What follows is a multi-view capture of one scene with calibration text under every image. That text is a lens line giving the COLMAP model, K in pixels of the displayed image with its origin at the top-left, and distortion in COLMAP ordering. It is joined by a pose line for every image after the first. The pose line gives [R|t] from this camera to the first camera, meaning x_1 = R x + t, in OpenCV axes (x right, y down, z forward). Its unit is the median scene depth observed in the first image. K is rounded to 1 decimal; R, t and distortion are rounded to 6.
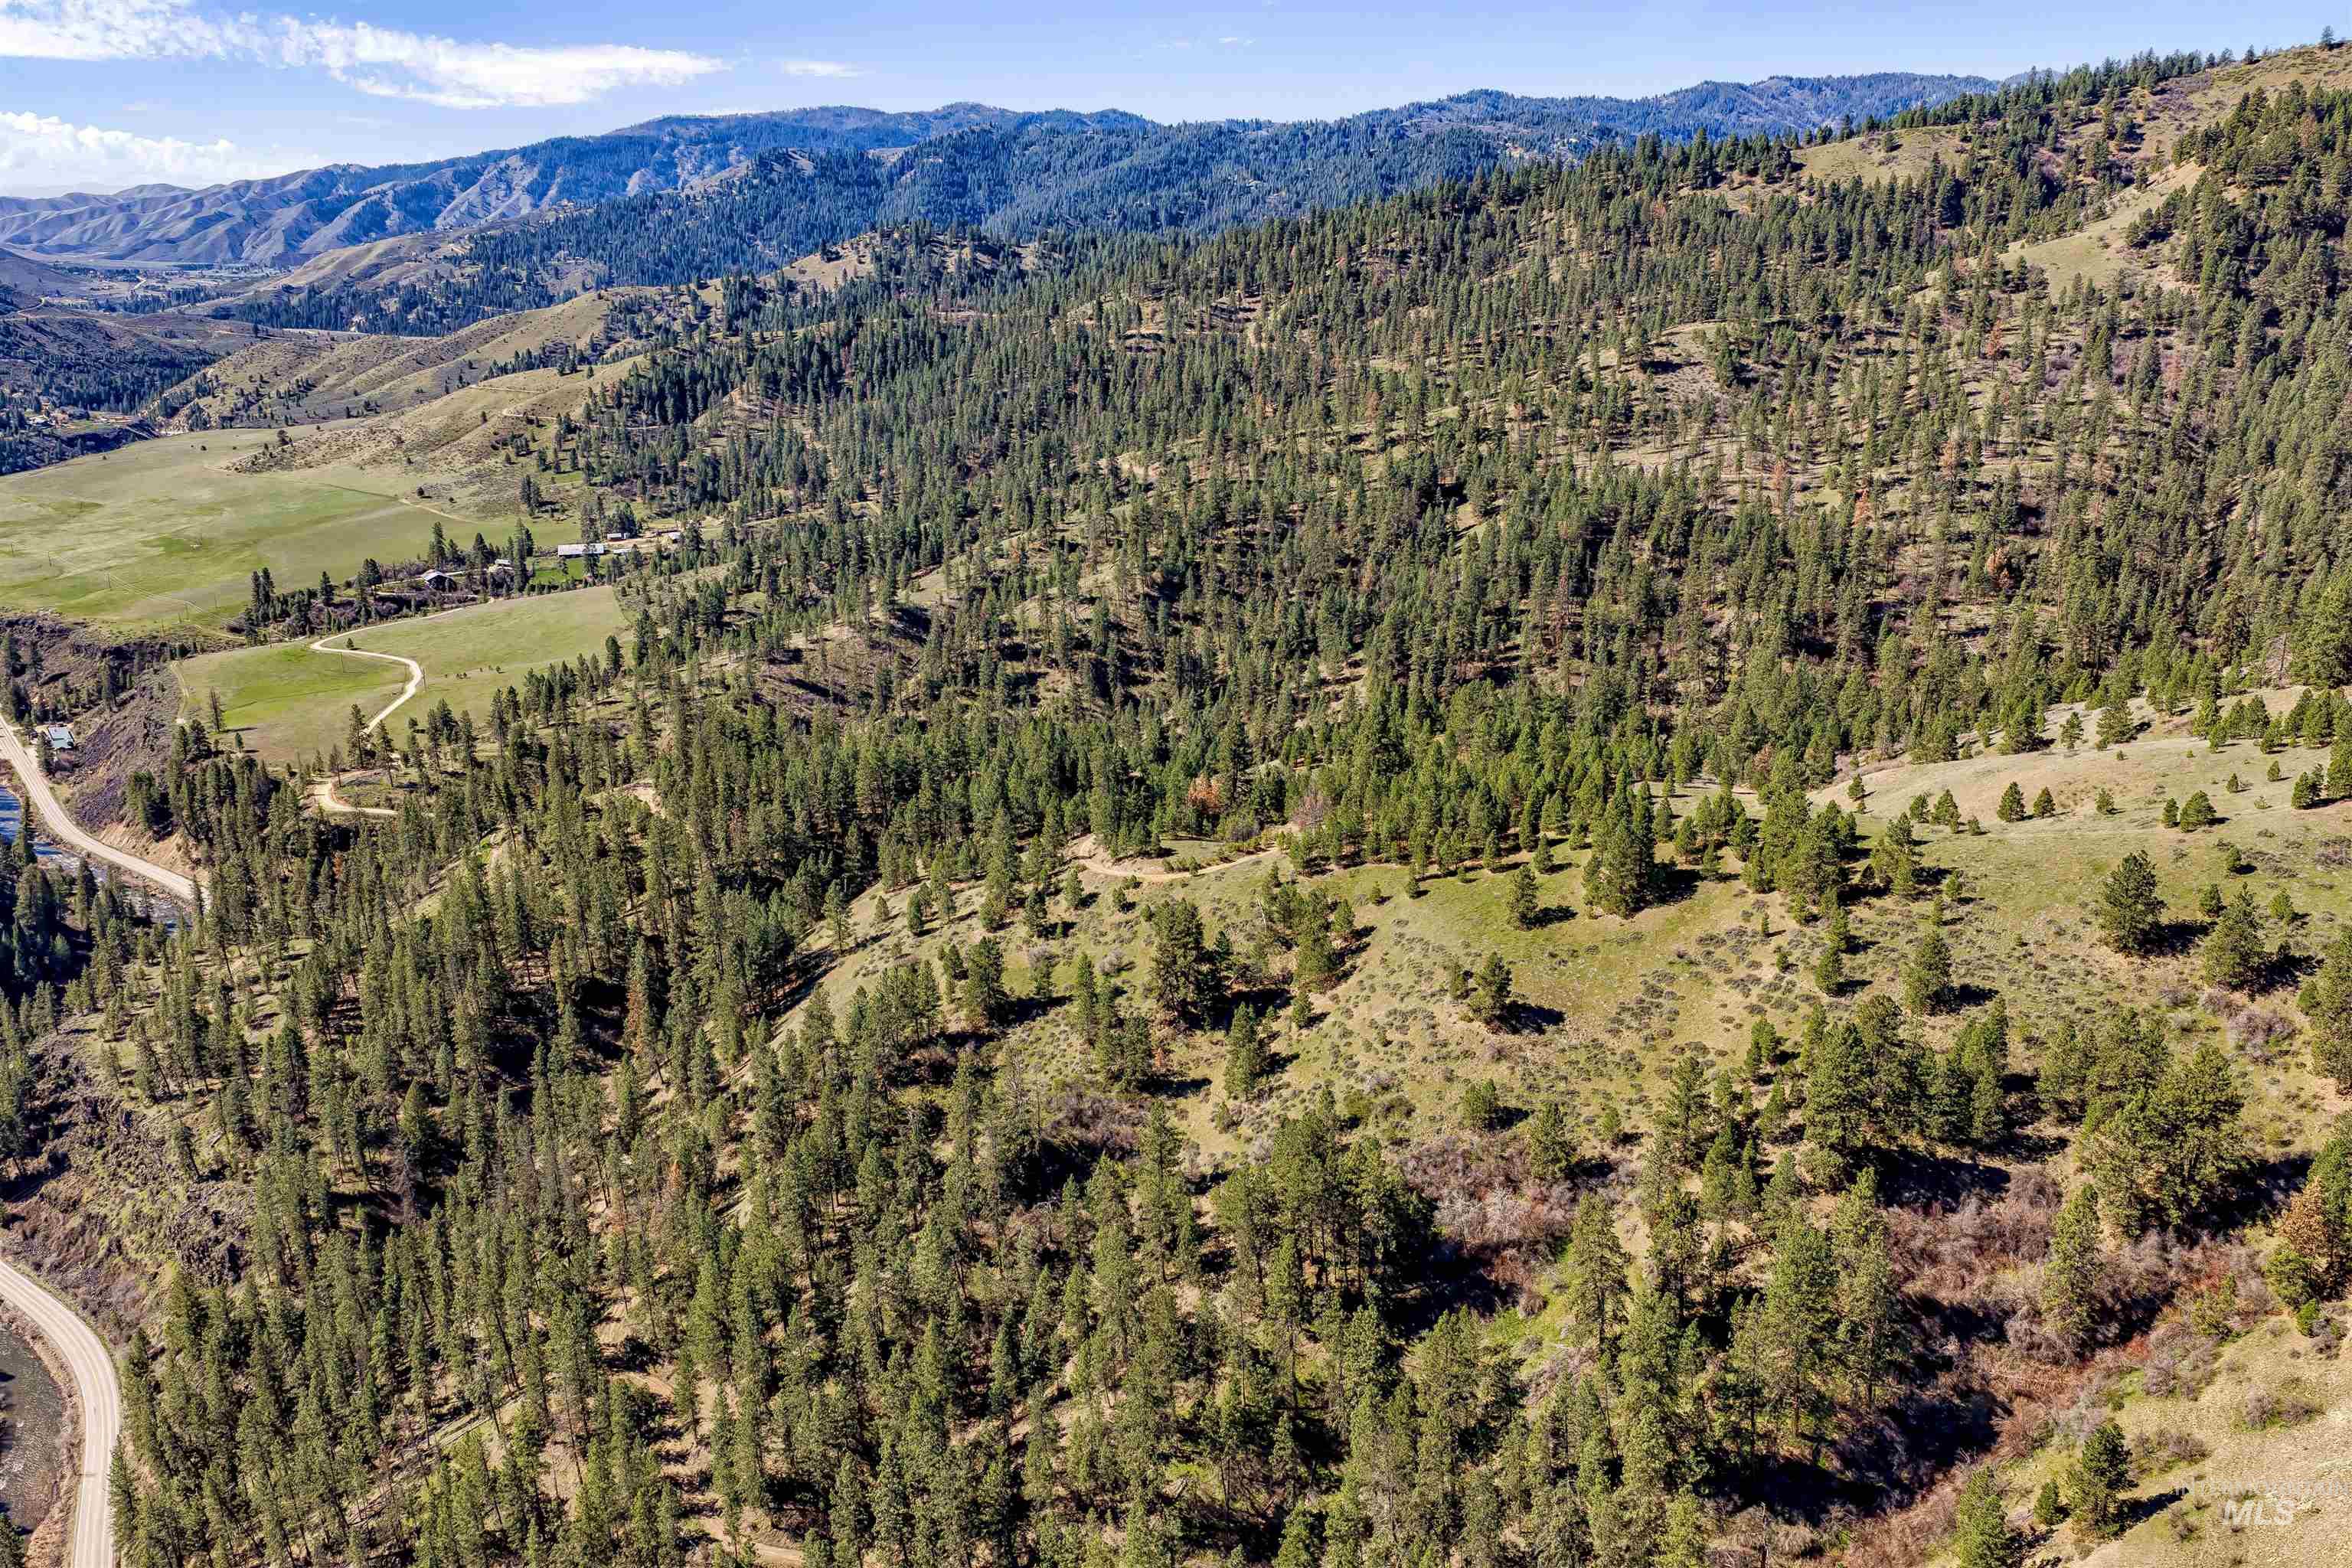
lens RADIAL K [[1948.4, 0, 1179.5], [0, 1948.4, 784.1], [0, 0, 1]] dist [0.008708, -0.005410]
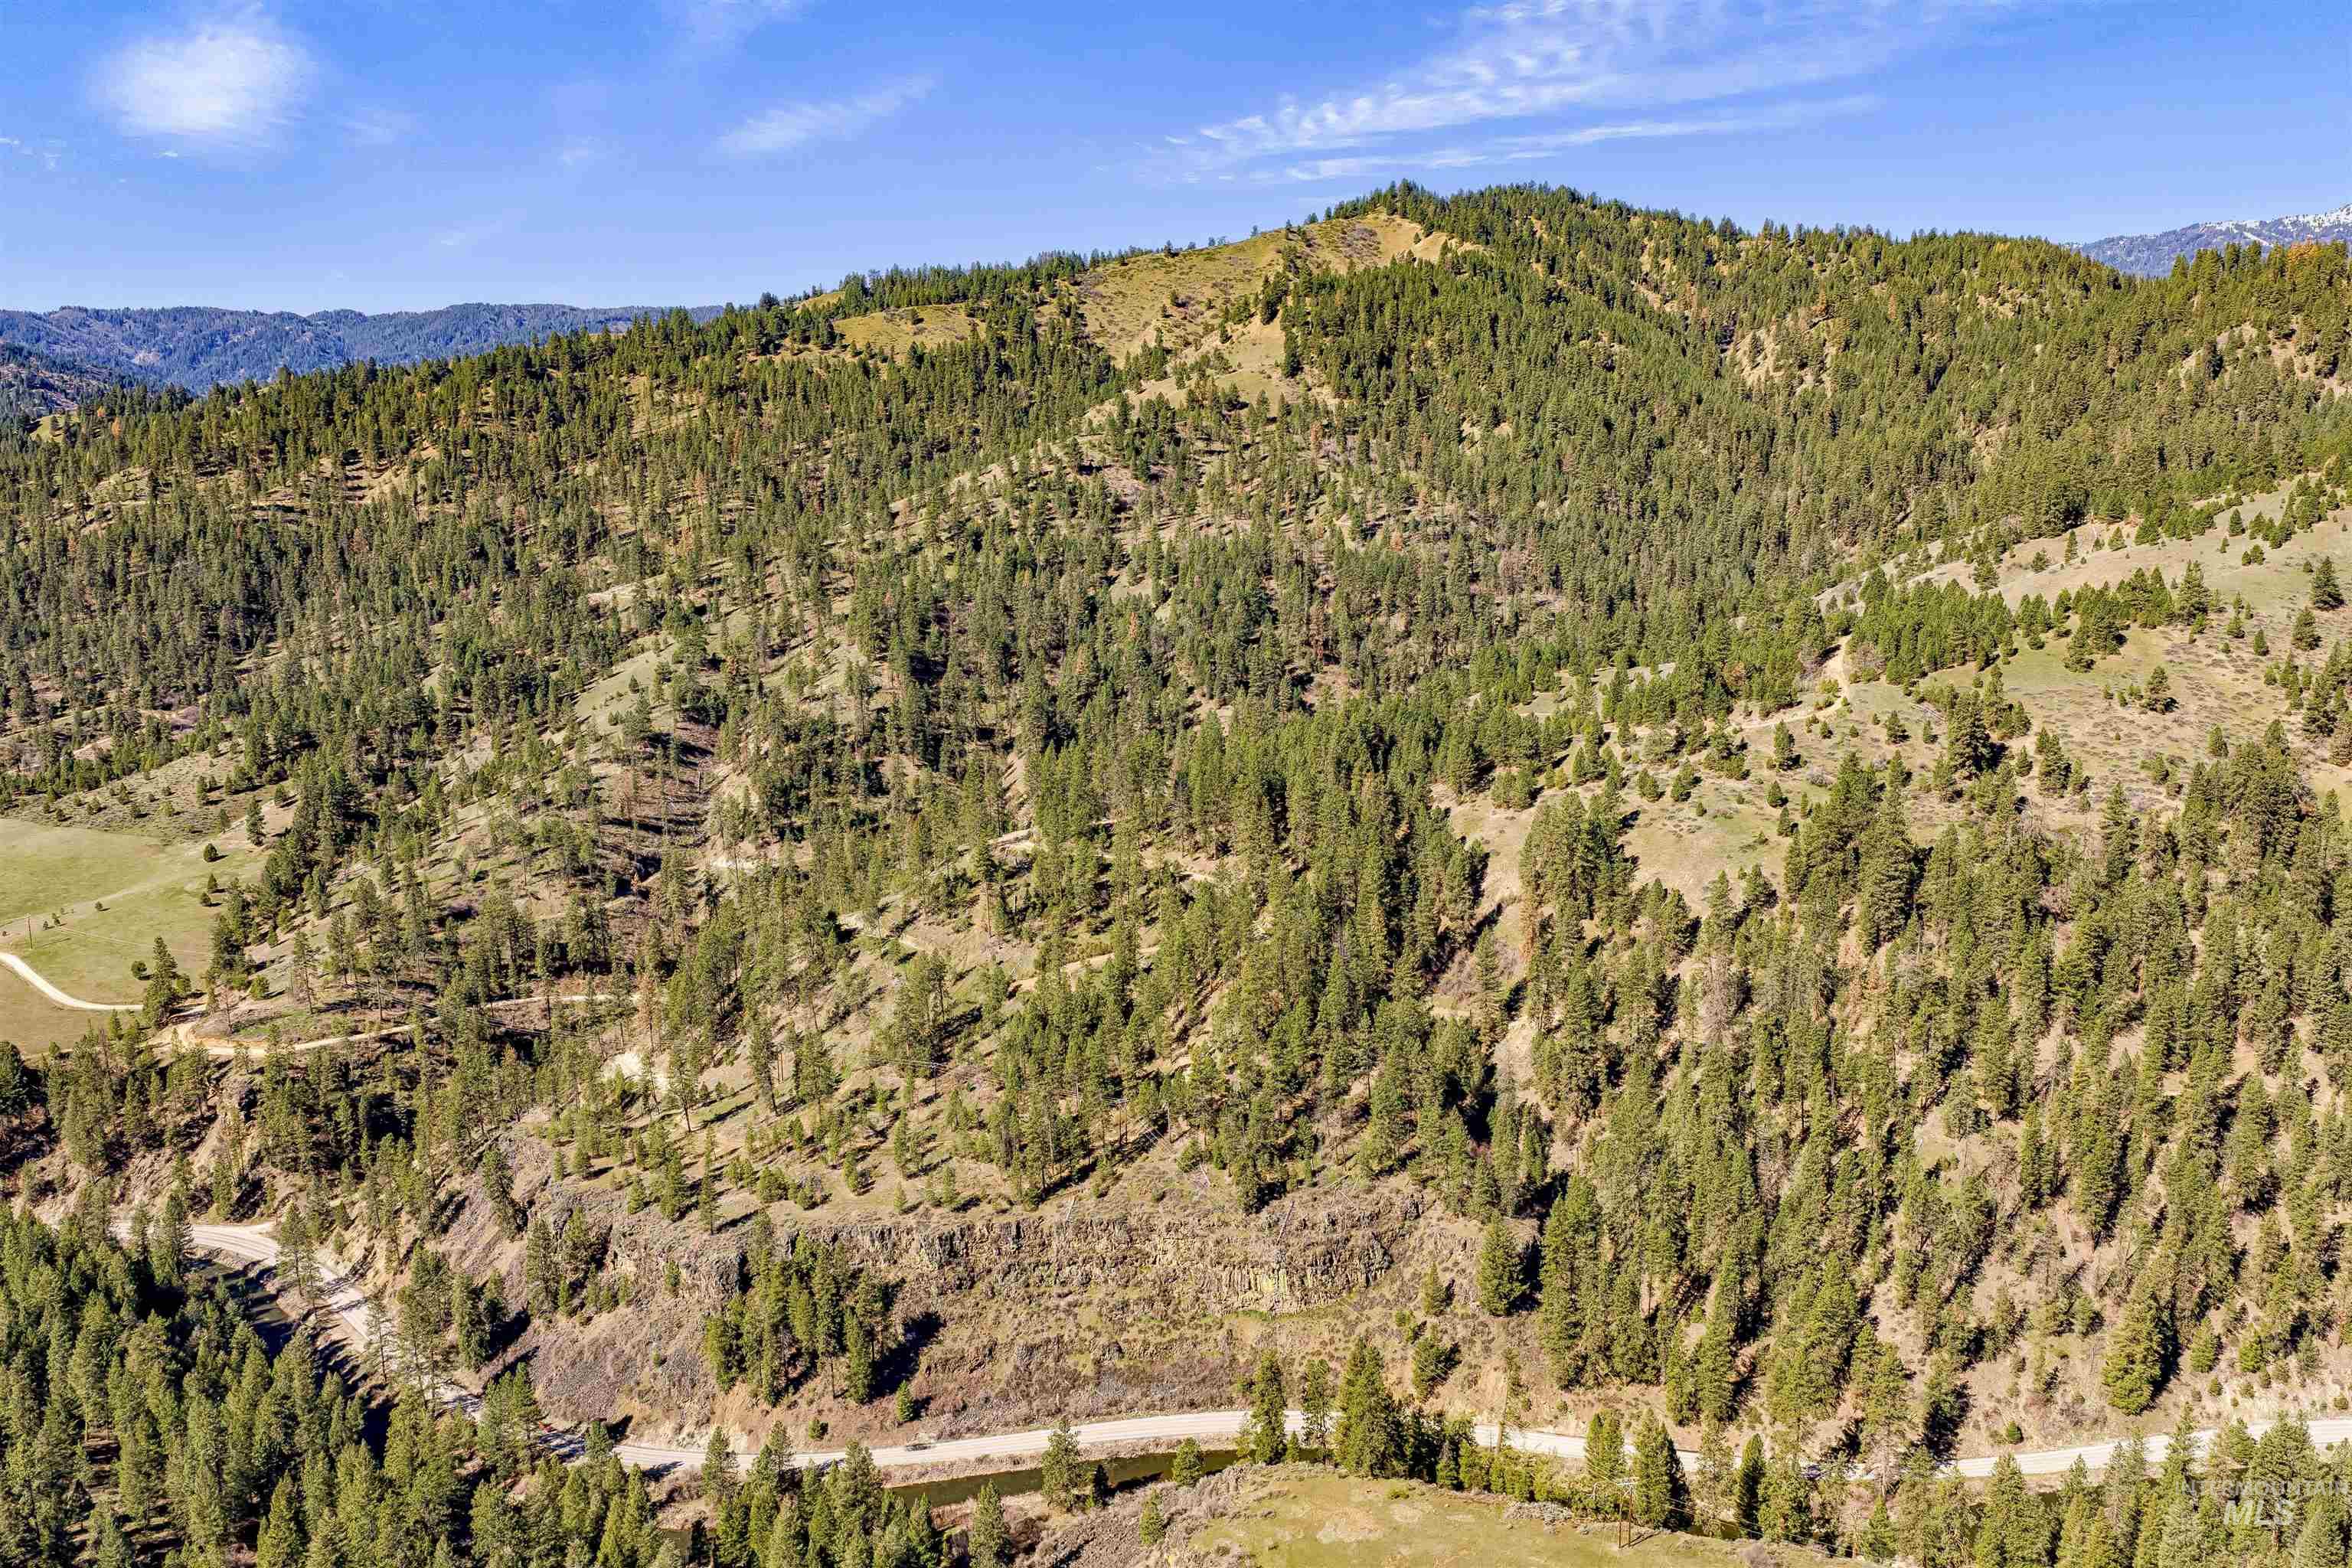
lens RADIAL K [[1941.4, 0, 1176.8], [0, 1941.4, 789.6], [0, 0, 1]] dist [0.023440, -0.045163]
pose [[0.660609, -0.152261, 0.735127, -0.480591], [0.235148, 0.971908, -0.010008, 0.002205], [-0.712952, 0.179475, 0.677856, 0.141289]]
